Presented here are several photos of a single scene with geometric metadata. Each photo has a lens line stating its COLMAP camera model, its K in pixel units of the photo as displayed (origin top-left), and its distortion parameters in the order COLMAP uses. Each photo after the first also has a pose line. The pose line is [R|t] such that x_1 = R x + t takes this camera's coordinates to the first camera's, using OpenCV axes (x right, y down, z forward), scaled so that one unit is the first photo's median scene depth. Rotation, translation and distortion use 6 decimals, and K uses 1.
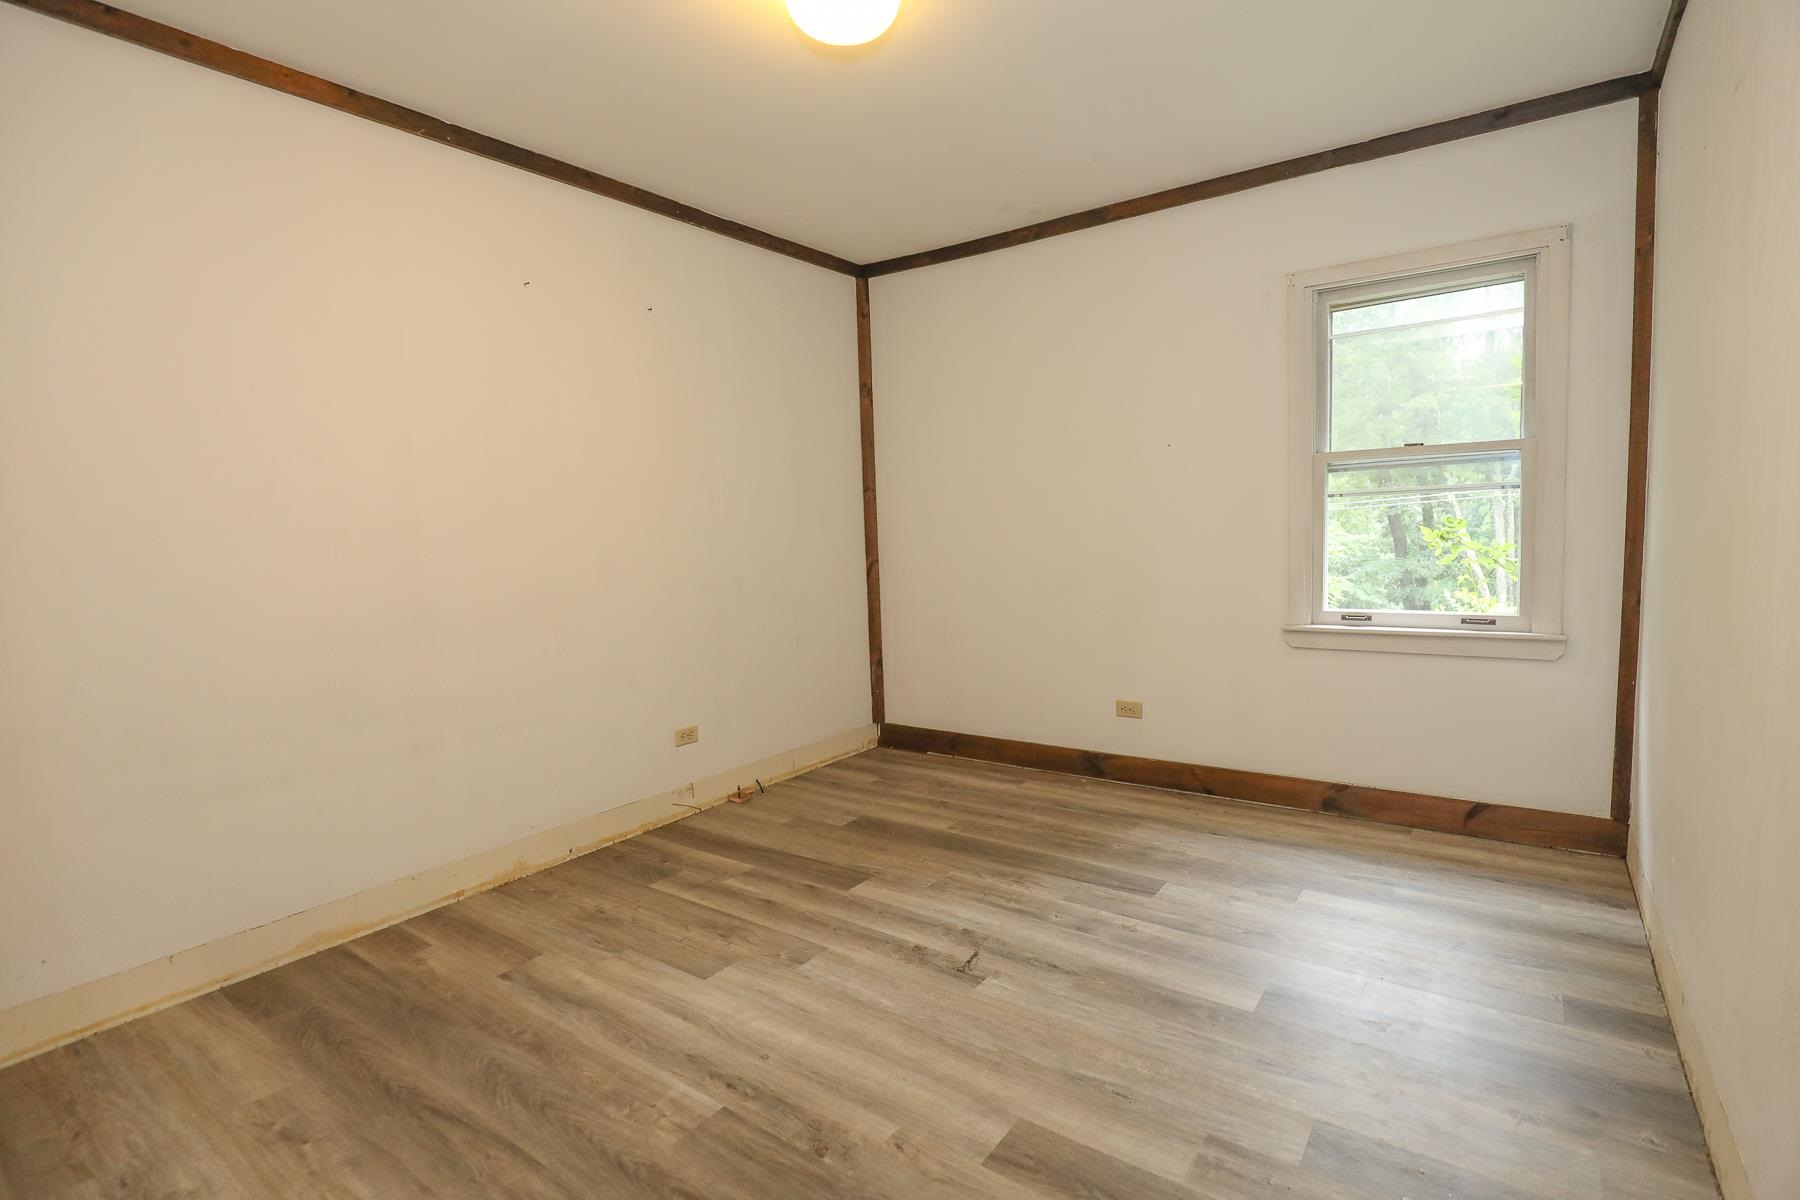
lens RADIAL K [[848.6, 0, 897.4], [0, 848.6, 613.3], [0, 0, 1]] dist [-0.022827, 0.000815]
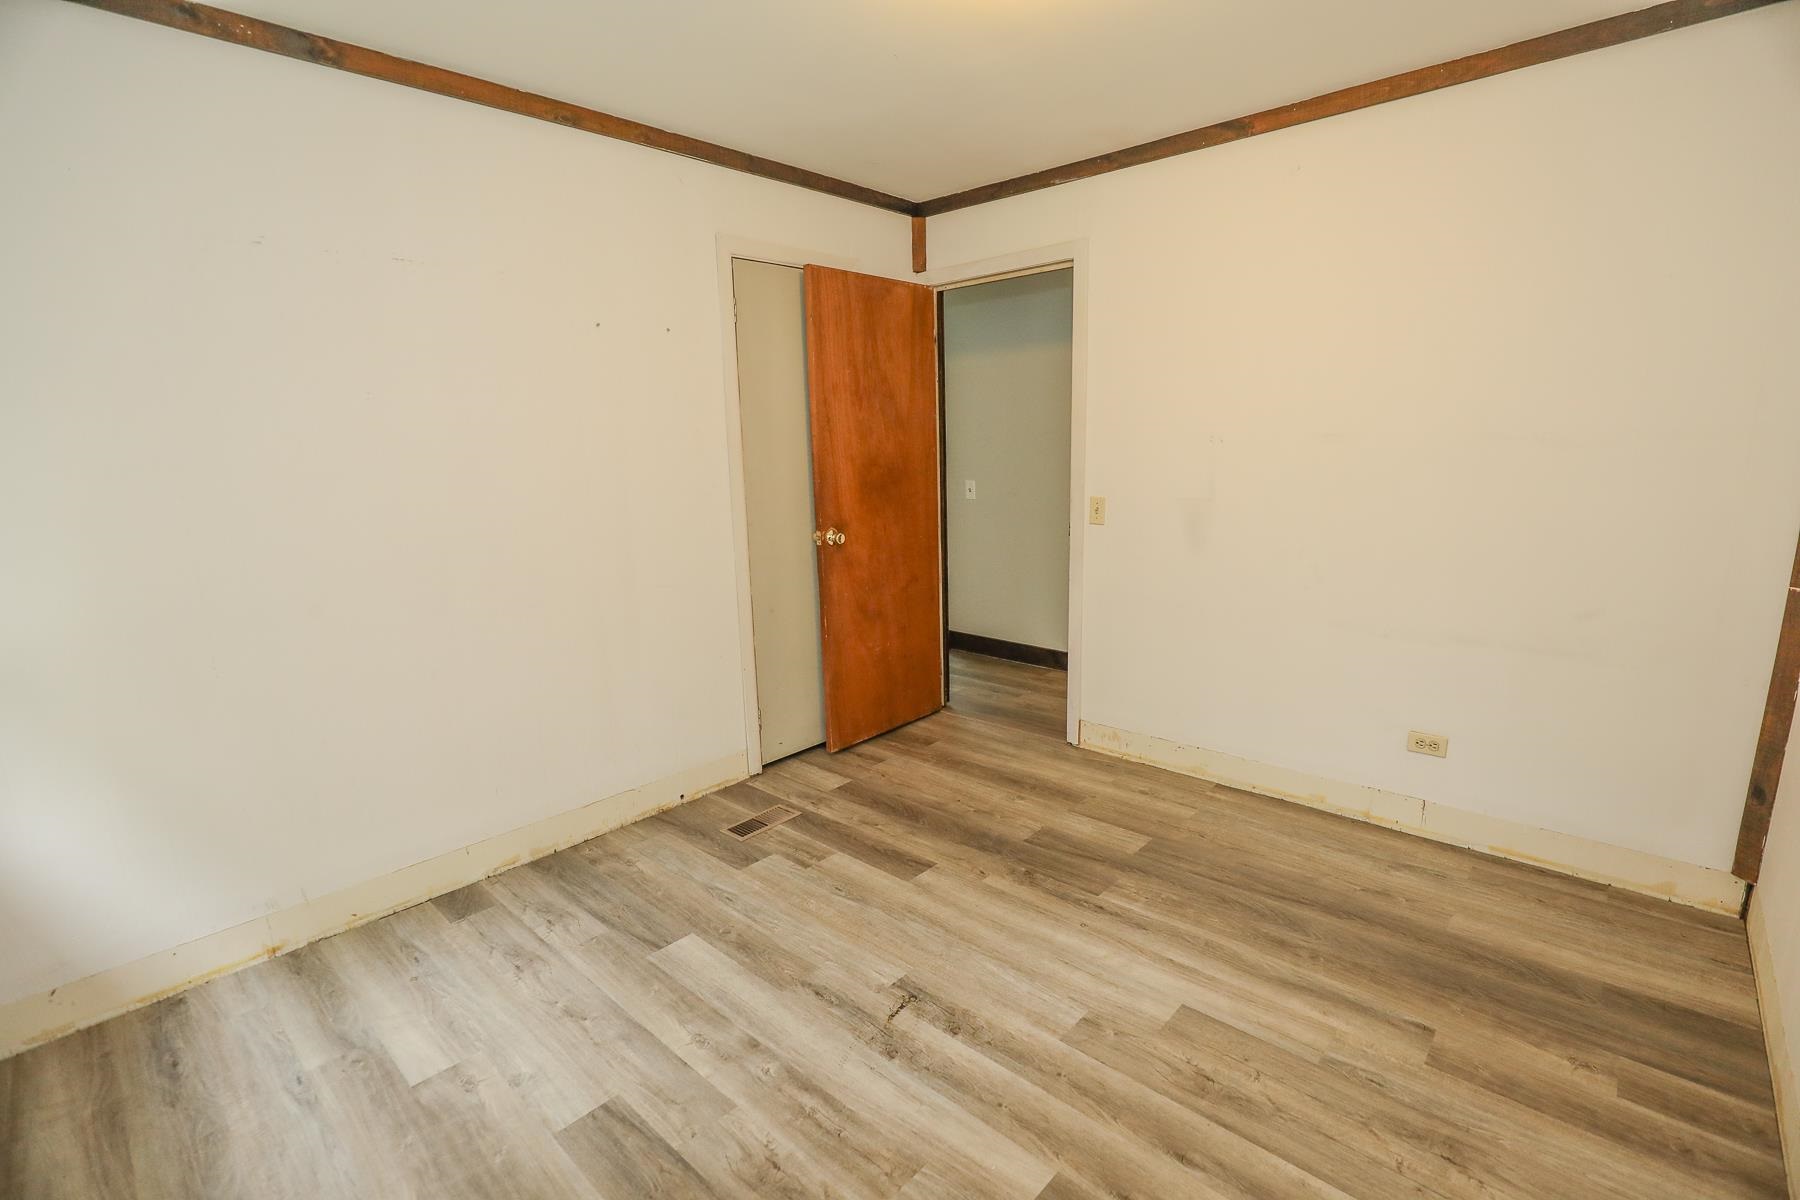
lens RADIAL K [[848.6, 0, 897.4], [0, 848.6, 613.3], [0, 0, 1]] dist [-0.022827, 0.000815]
pose [[-0.991482, 0.036646, 0.124979, -0.045217], [0.072711, 0.951879, 0.297723, -0.293407], [-0.108054, 0.304274, -0.946436, 1.816250]]
